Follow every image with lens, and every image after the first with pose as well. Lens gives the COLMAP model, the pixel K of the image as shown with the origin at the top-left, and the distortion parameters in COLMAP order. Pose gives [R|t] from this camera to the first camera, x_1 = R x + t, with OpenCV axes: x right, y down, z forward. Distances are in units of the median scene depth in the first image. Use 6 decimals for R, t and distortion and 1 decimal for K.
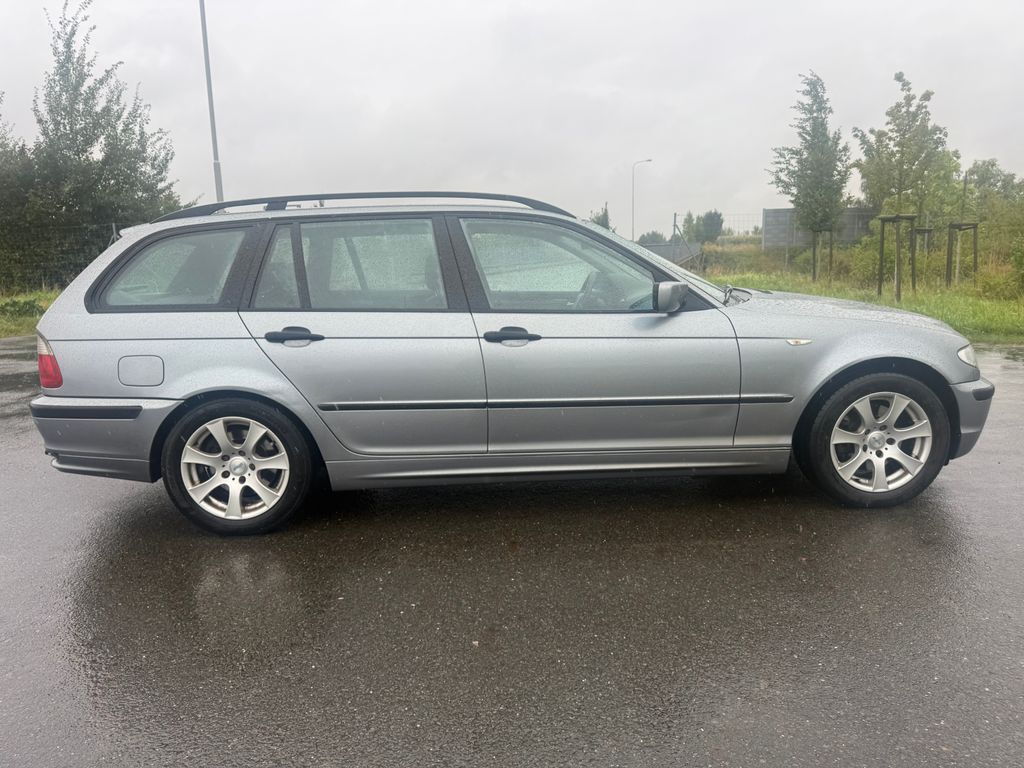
lens RADIAL K [[715.2, 0, 508.3], [0, 715.2, 384.8], [0, 0, 1]] dist [0.006145, 0.004514]
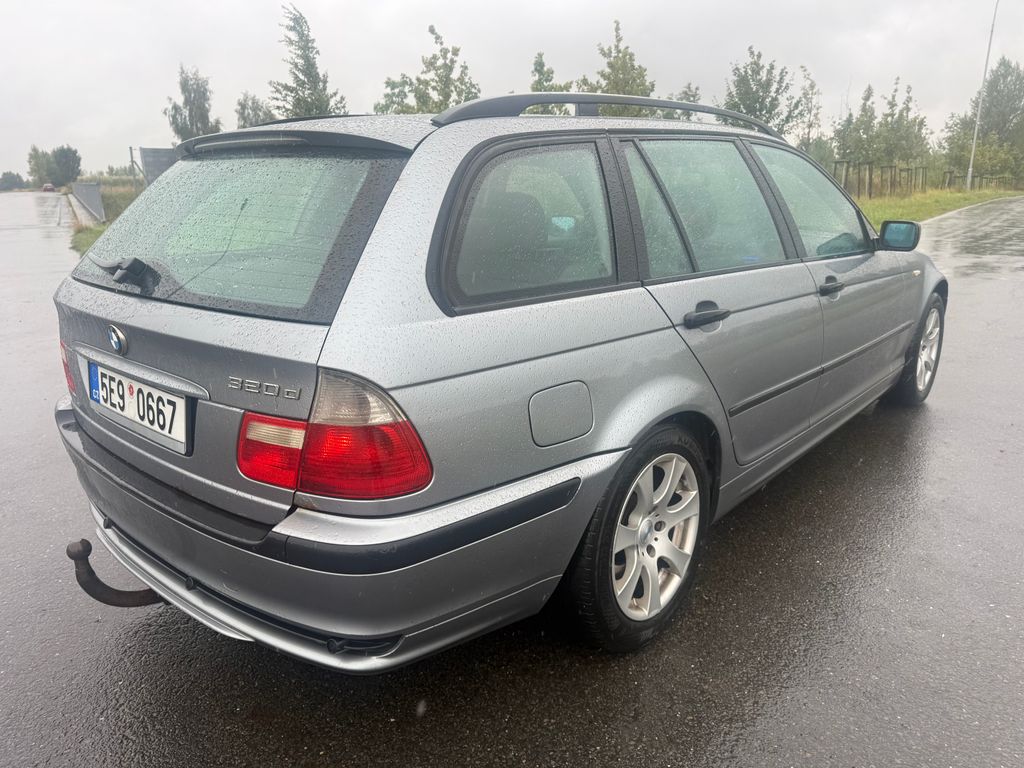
lens RADIAL K [[715.2, 0, 509.5], [0, 715.2, 382.2], [0, 0, 1]] dist [0.006145, 0.004514]
pose [[0.698344, -0.177734, 0.693344, -0.214099], [0.127152, 0.984078, 0.124193, -0.026783], [-0.704377, 0.001431, 0.709824, 0.156587]]
